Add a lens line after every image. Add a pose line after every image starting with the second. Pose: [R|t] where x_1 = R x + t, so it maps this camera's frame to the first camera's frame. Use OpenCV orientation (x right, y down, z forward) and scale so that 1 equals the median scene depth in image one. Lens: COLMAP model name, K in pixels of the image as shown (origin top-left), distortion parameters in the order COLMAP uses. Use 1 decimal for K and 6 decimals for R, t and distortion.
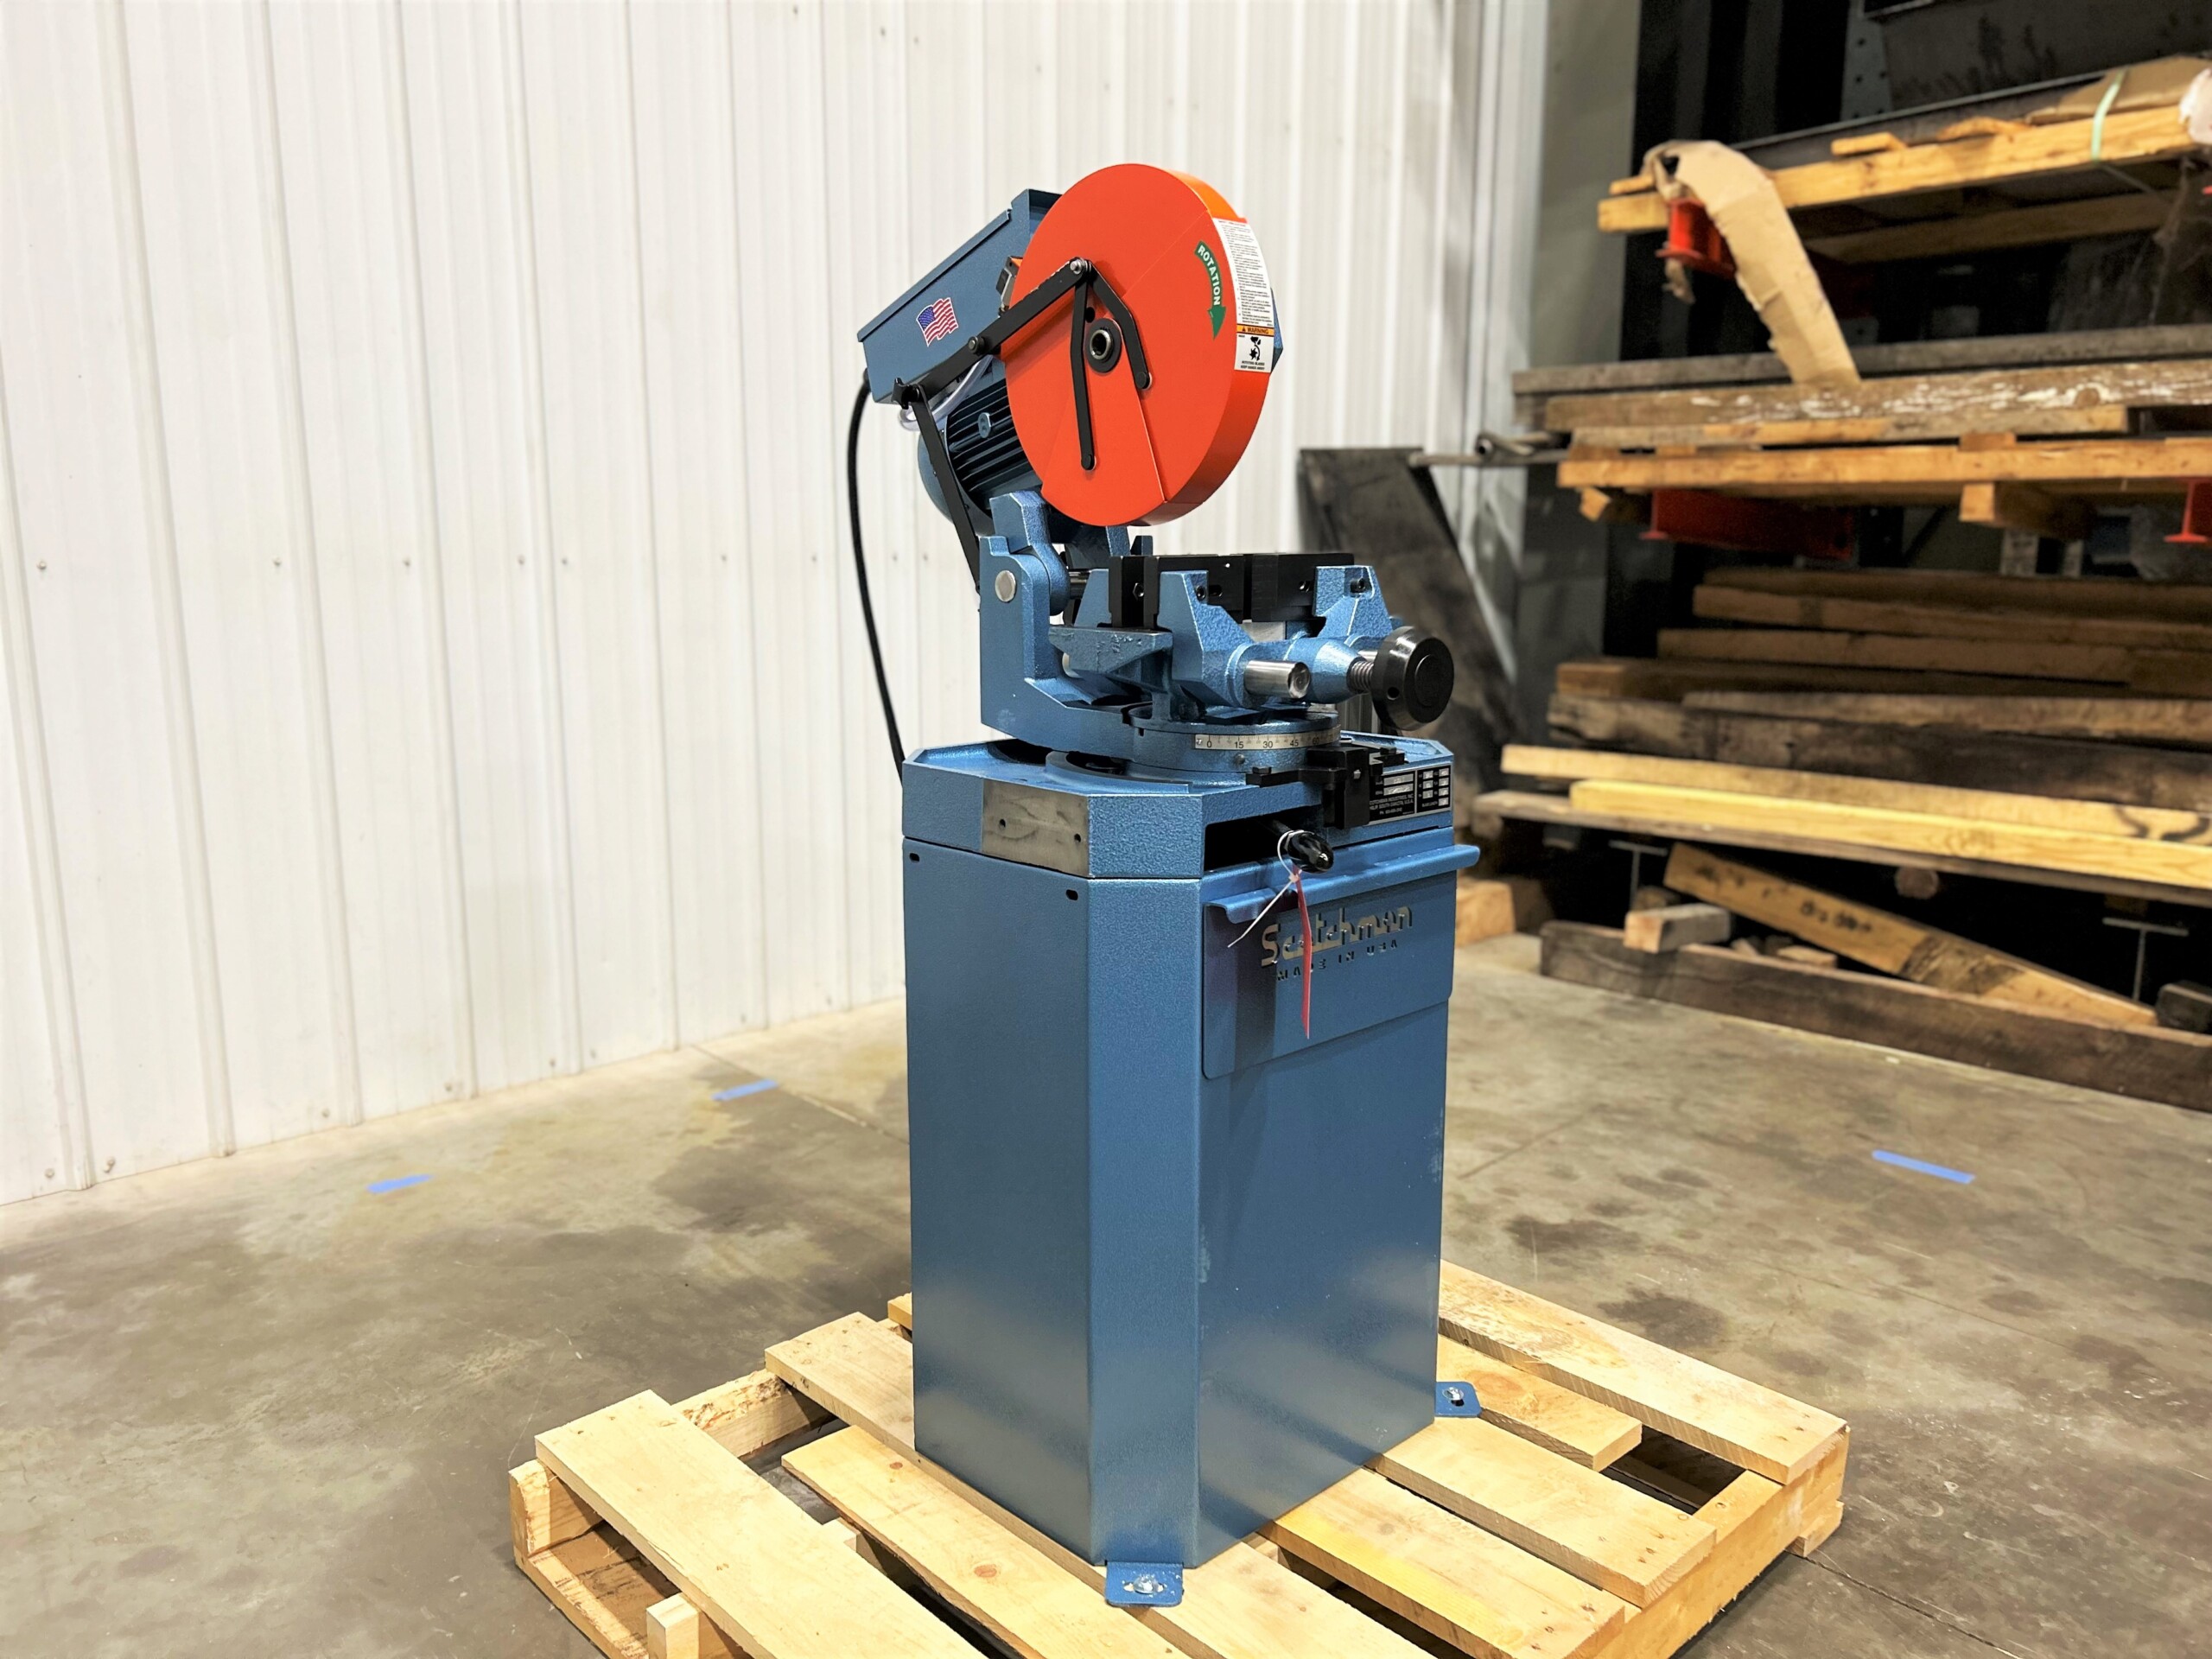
lens RADIAL K [[1673.2, 0, 1106.0], [0, 1673.2, 829.5], [0, 0, 1]] dist [0.076318, -0.084404]
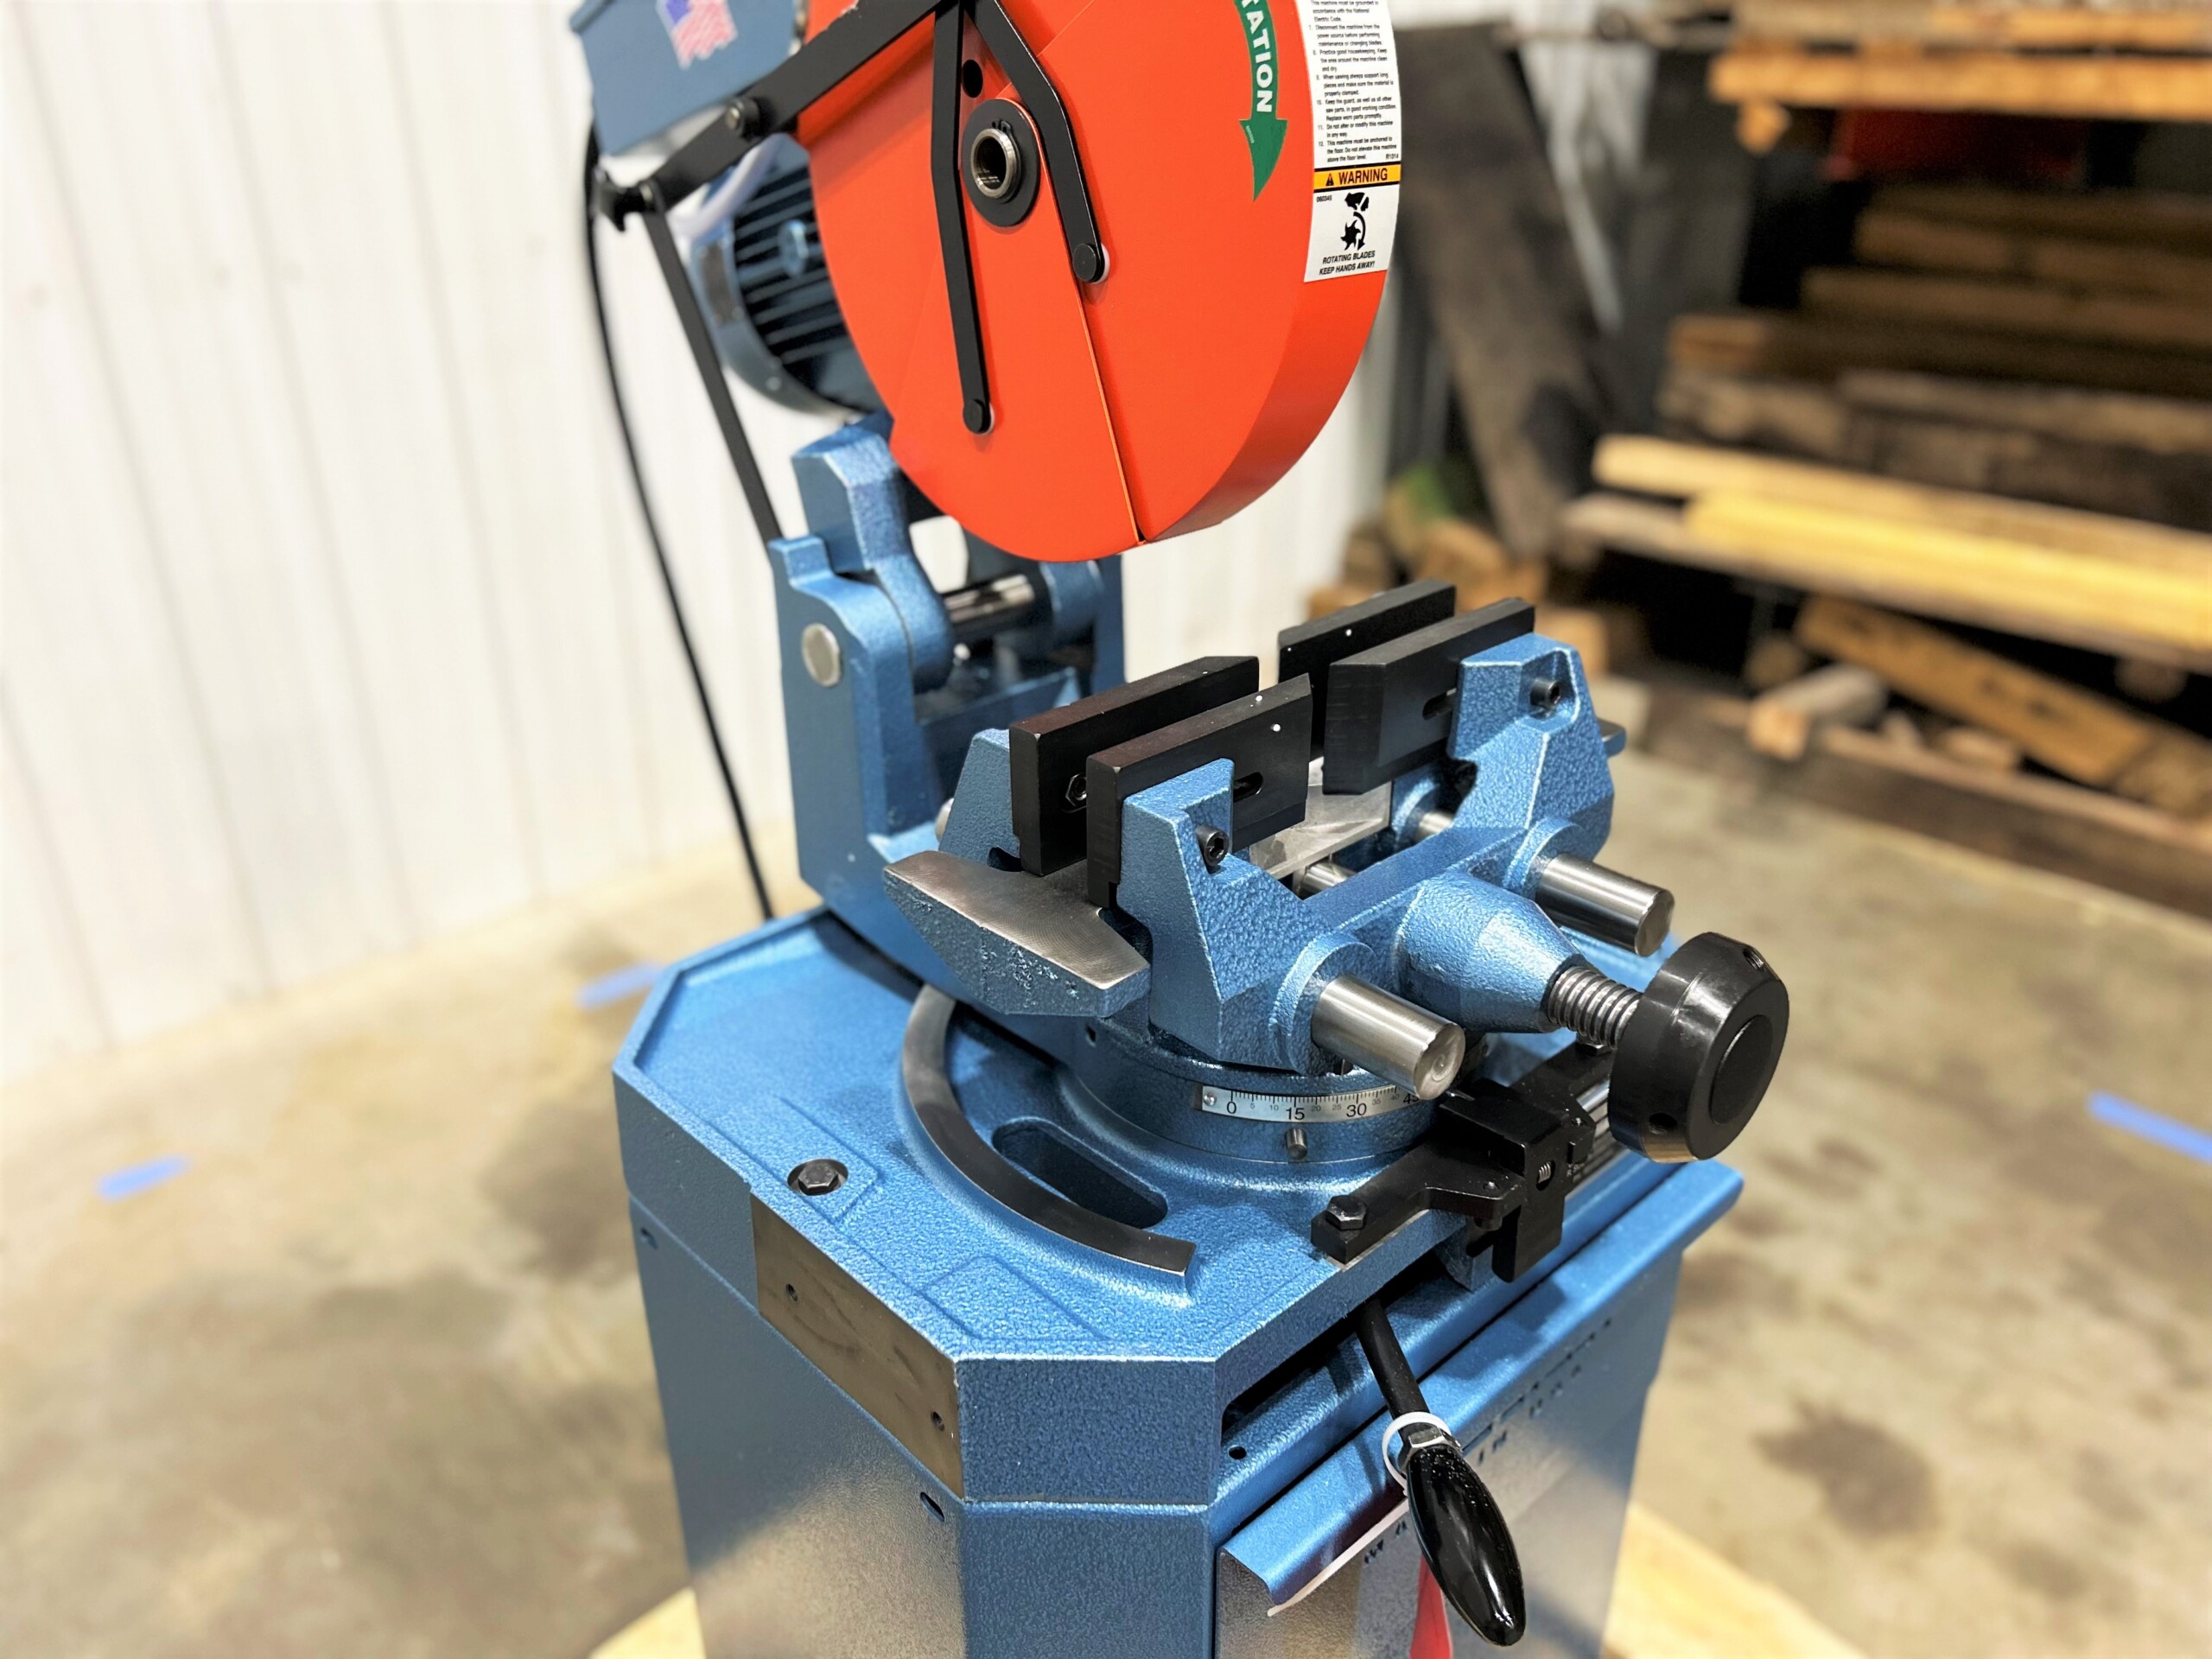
lens RADIAL K [[1680.1, 0, 1107.6], [0, 1680.1, 820.0], [0, 0, 1]] dist [0.053685, -0.058384]
pose [[0.999980, -0.003729, -0.005023, 0.014224], [0.004921, 0.964634, 0.263548, -0.122214], [0.003862, -0.263568, 0.964633, 0.270337]]
